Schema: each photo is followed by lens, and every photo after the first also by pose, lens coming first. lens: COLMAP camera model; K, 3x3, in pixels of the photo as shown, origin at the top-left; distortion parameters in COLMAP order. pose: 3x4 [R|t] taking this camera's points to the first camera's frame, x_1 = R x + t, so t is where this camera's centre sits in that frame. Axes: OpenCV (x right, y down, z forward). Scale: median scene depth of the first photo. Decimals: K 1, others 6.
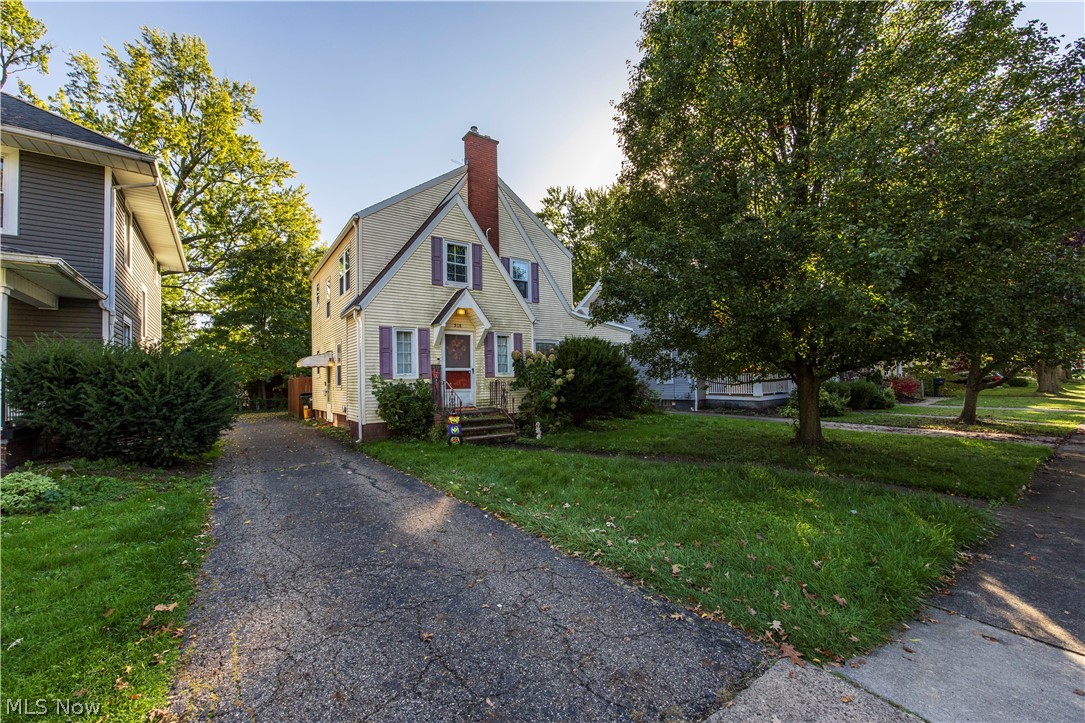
lens RADIAL K [[443.0, 0, 544.5], [0, 443.0, 366.2], [0, 0, 1]] dist [-0.001701, 0.000093]
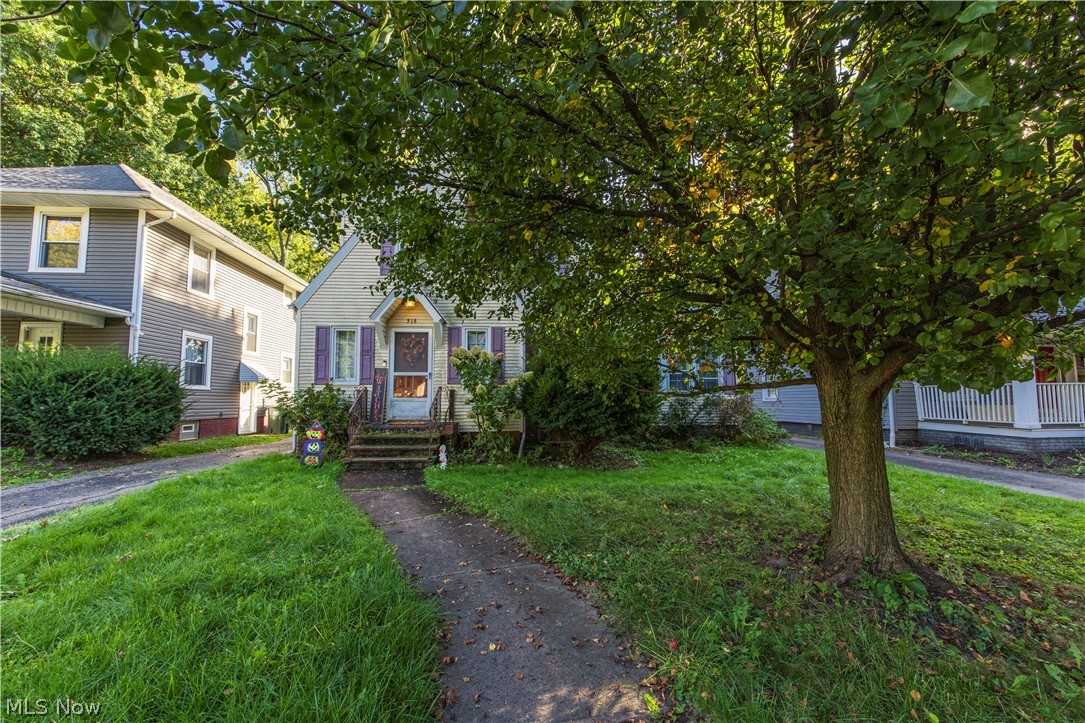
lens RADIAL K [[441.6, 0, 540.3], [0, 441.6, 365.5], [0, 0, 1]] dist [0.009336, -0.000070]
pose [[0.841277, -0.023374, -0.540098, 0.457437], [0.002900, 0.999246, -0.038728, 0.024319], [0.540596, 0.031015, 0.840711, 0.444662]]
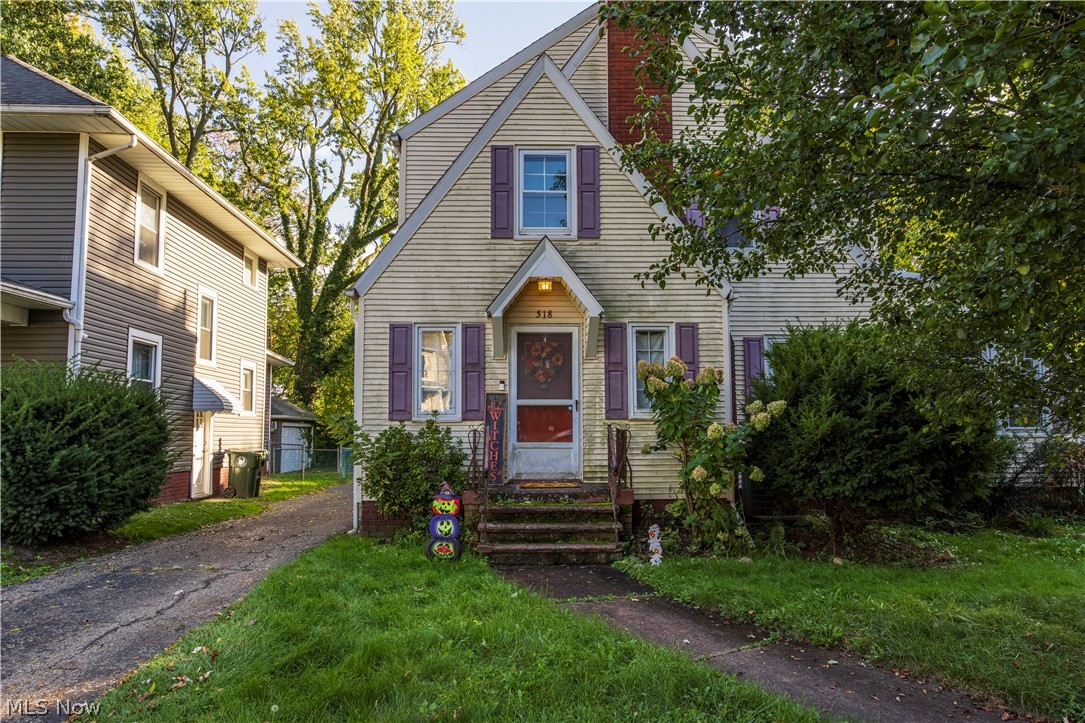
lens RADIAL K [[763.4, 0, 542.5], [0, 763.4, 361.5], [0, 0, 1]] dist [0.002724, 0.001524]
pose [[0.824803, -0.033559, -0.564424, 0.288664], [0.003817, 0.998545, -0.053793, 0.007474], [0.565408, 0.042214, 0.823731, 0.299314]]
